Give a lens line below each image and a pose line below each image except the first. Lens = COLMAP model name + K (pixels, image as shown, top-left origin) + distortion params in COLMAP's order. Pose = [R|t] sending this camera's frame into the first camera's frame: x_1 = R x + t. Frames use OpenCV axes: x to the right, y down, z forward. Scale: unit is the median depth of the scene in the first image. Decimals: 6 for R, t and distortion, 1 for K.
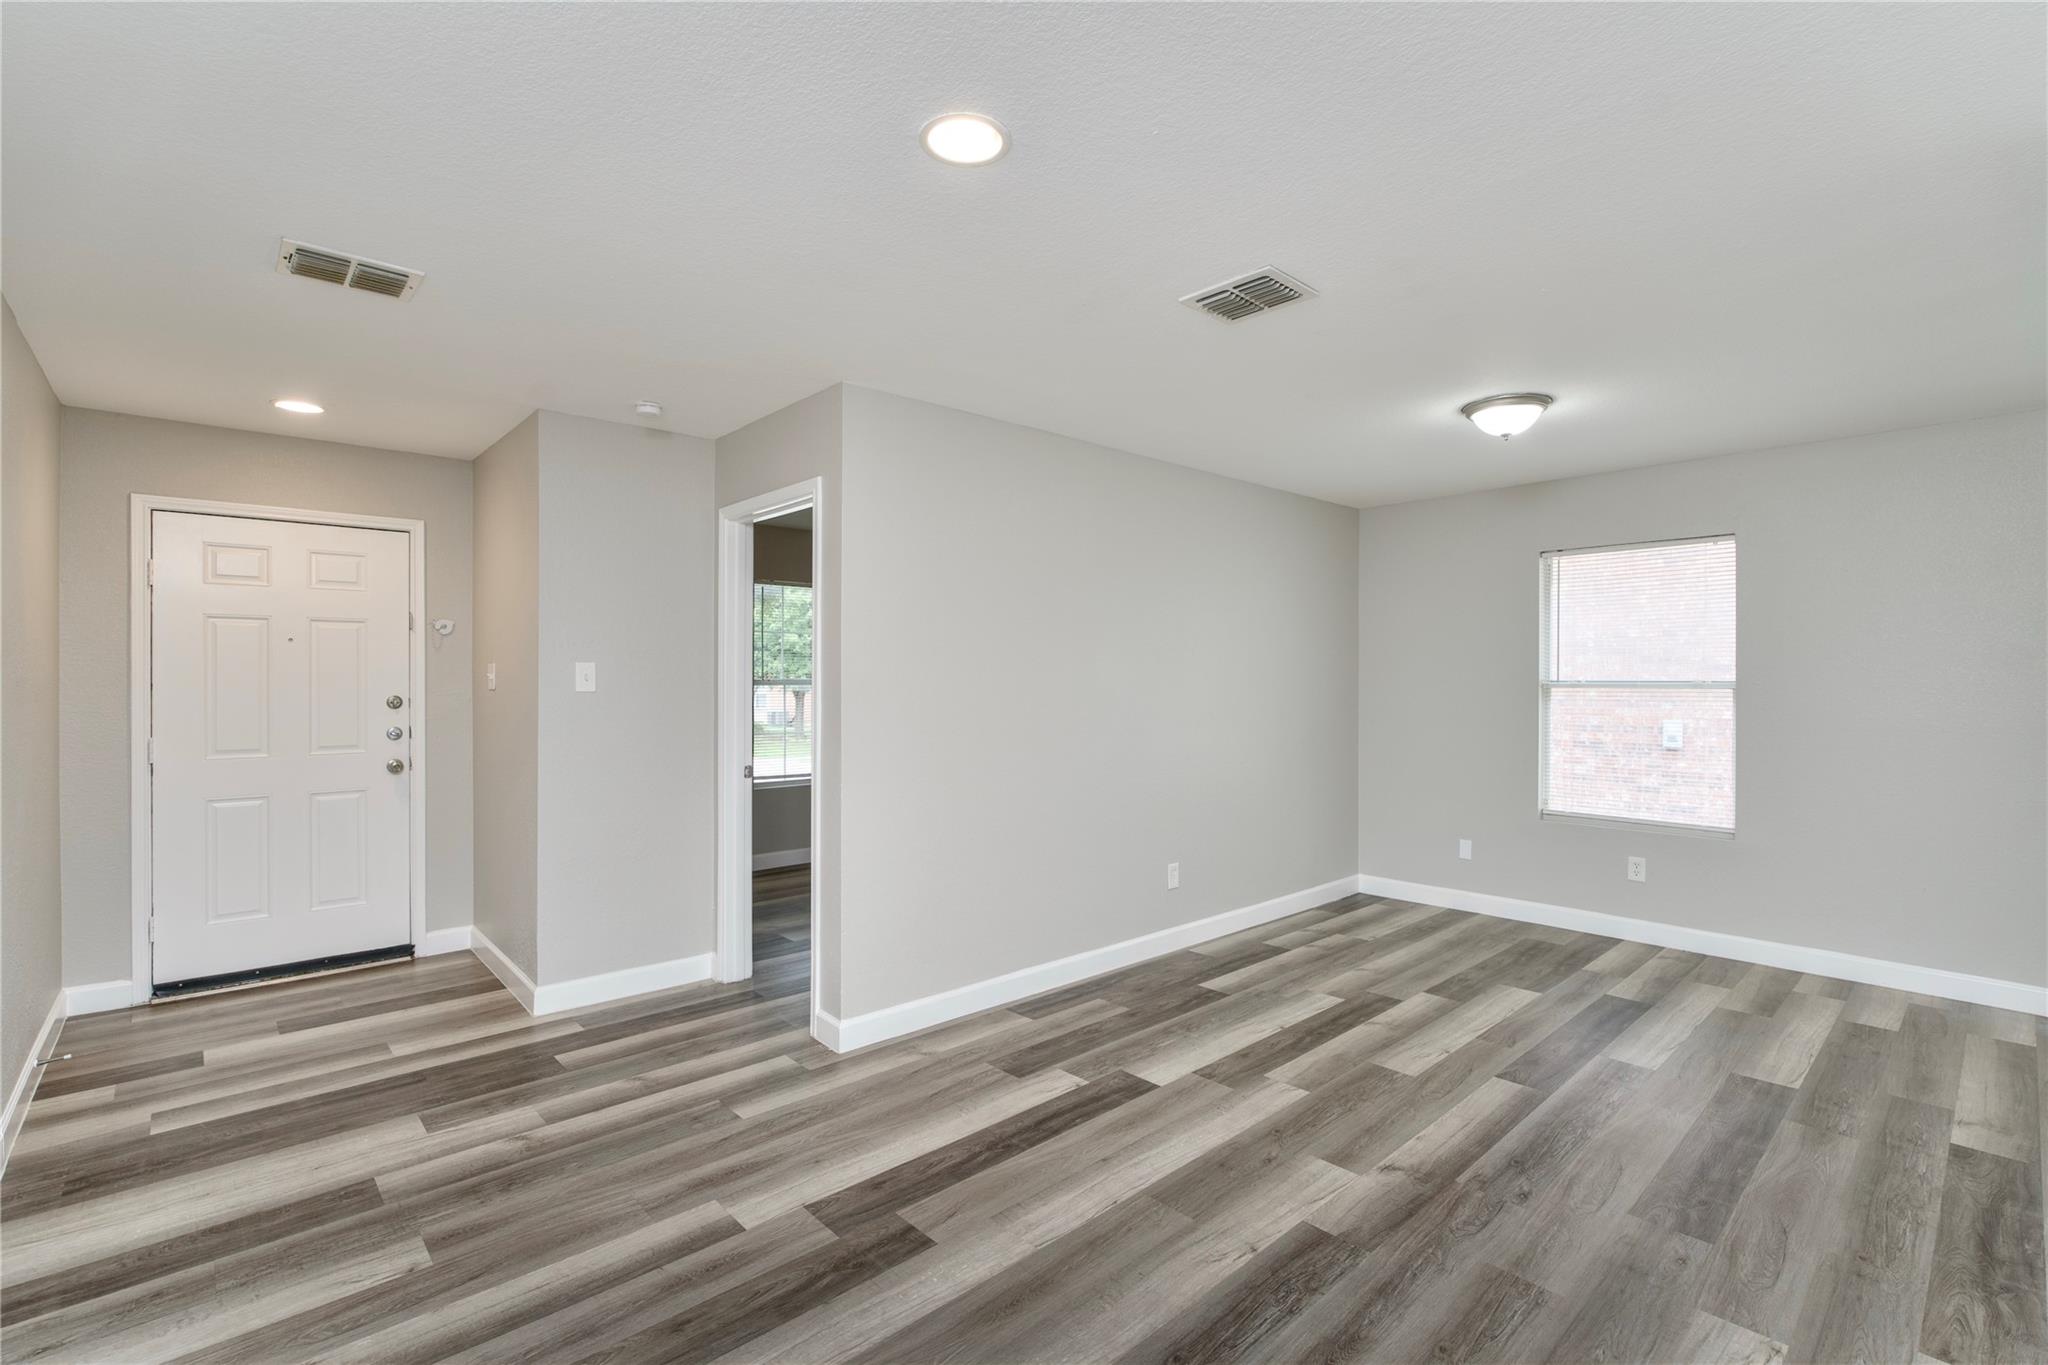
lens RADIAL K [[914.1, 0, 1026.7], [0, 914.1, 679.1], [0, 0, 1]] dist [-0.008081, -0.000205]
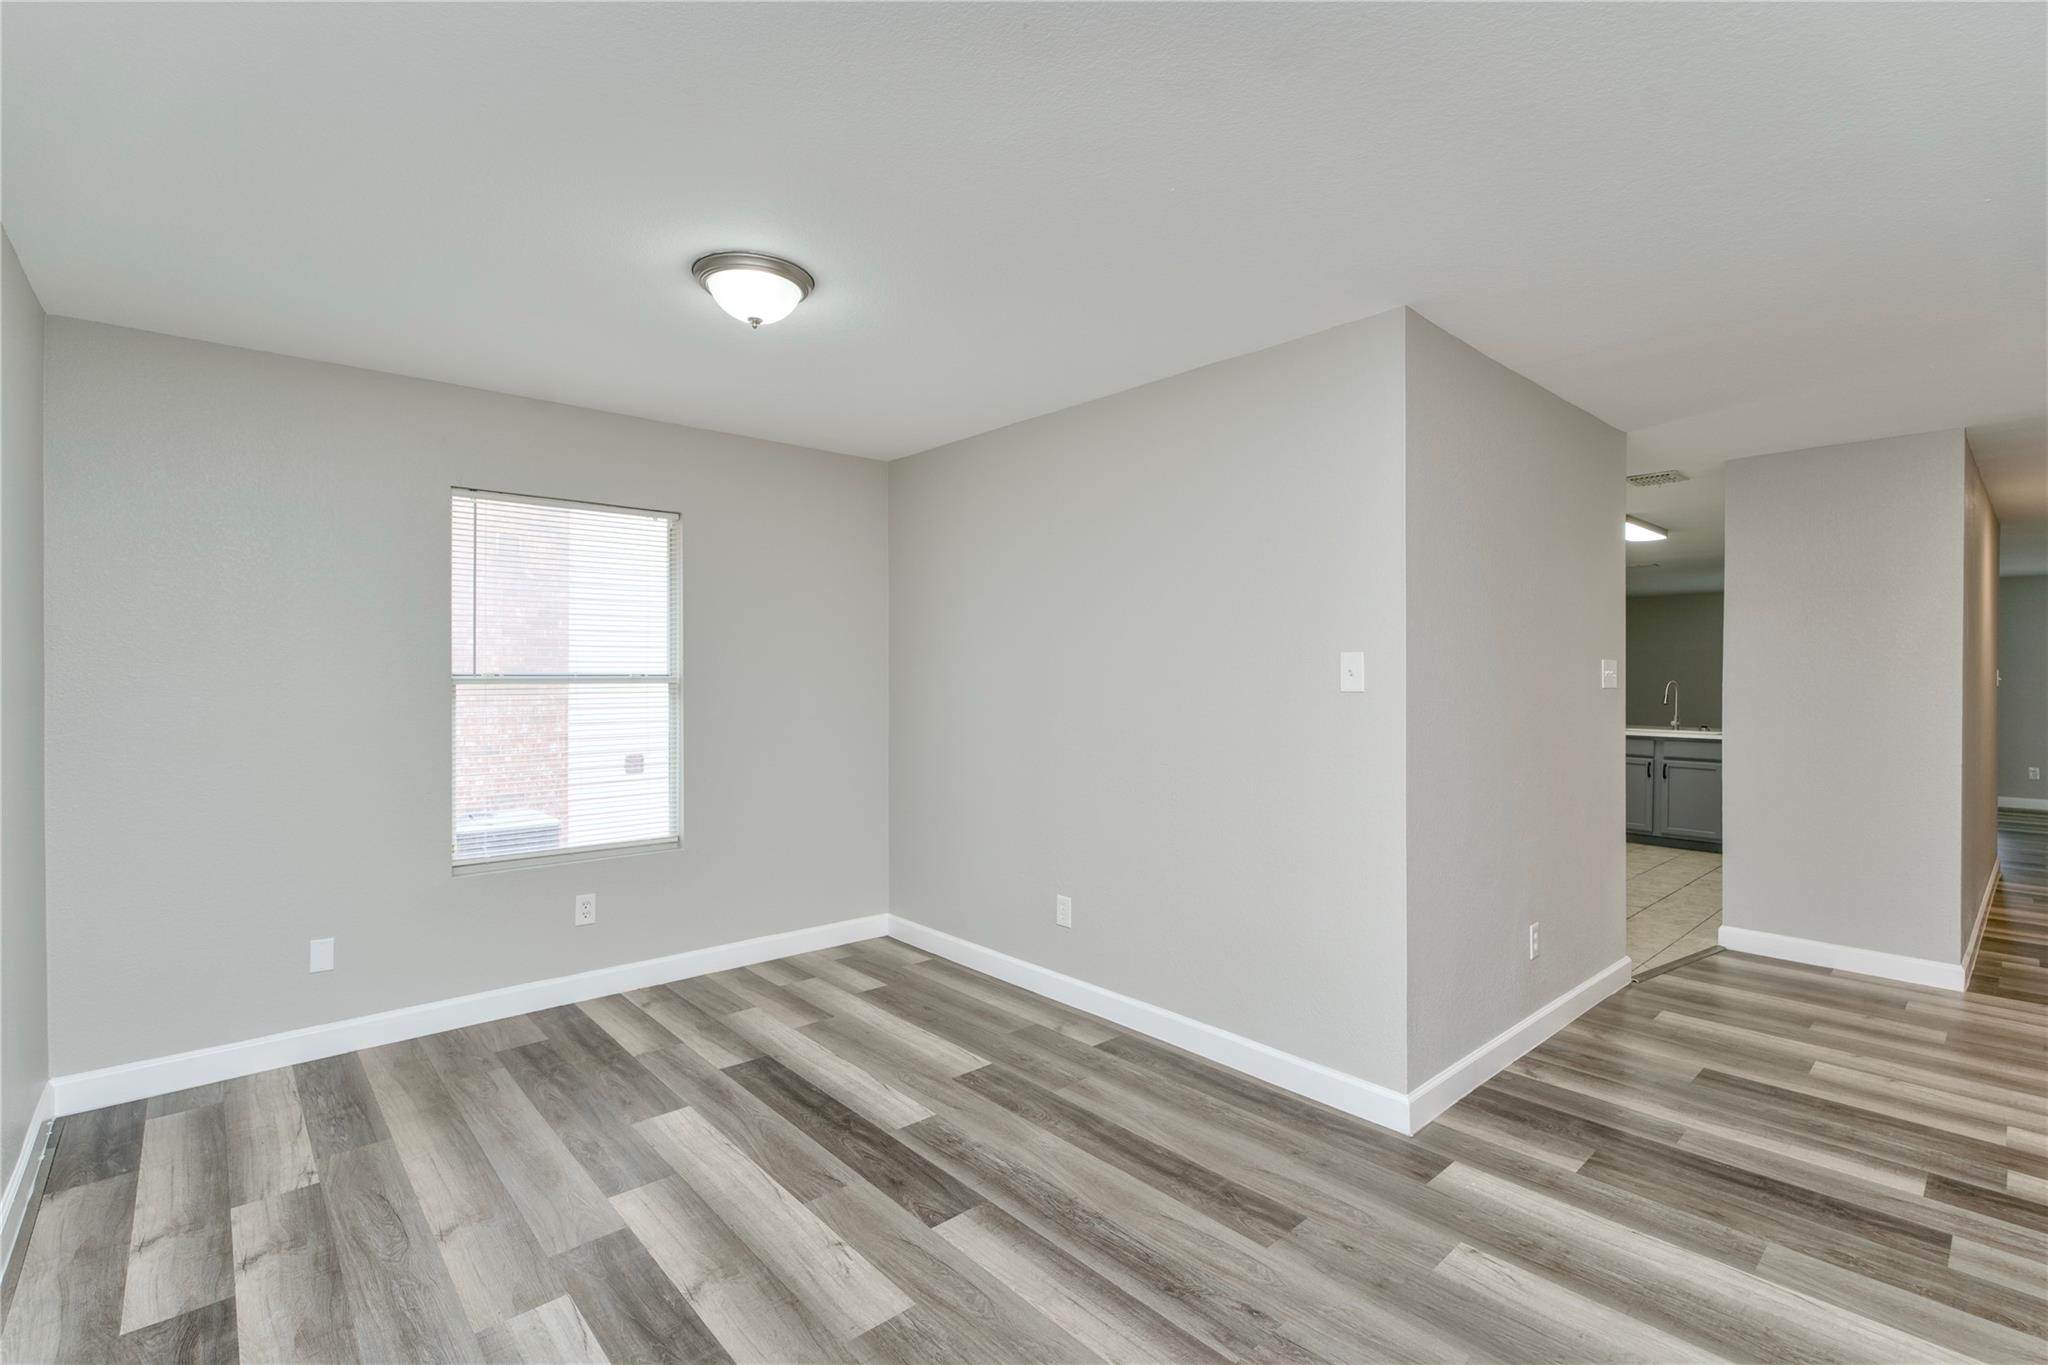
lens RADIAL K [[914.1, 0, 1021.3], [0, 914.1, 699.8], [0, 0, 1]] dist [-0.008081, -0.000205]
pose [[0.009180, -0.023617, 0.999679, -0.138379], [-0.001057, 0.999720, 0.023628, 0.005756], [-0.999957, -0.001274, 0.009152, 0.687481]]
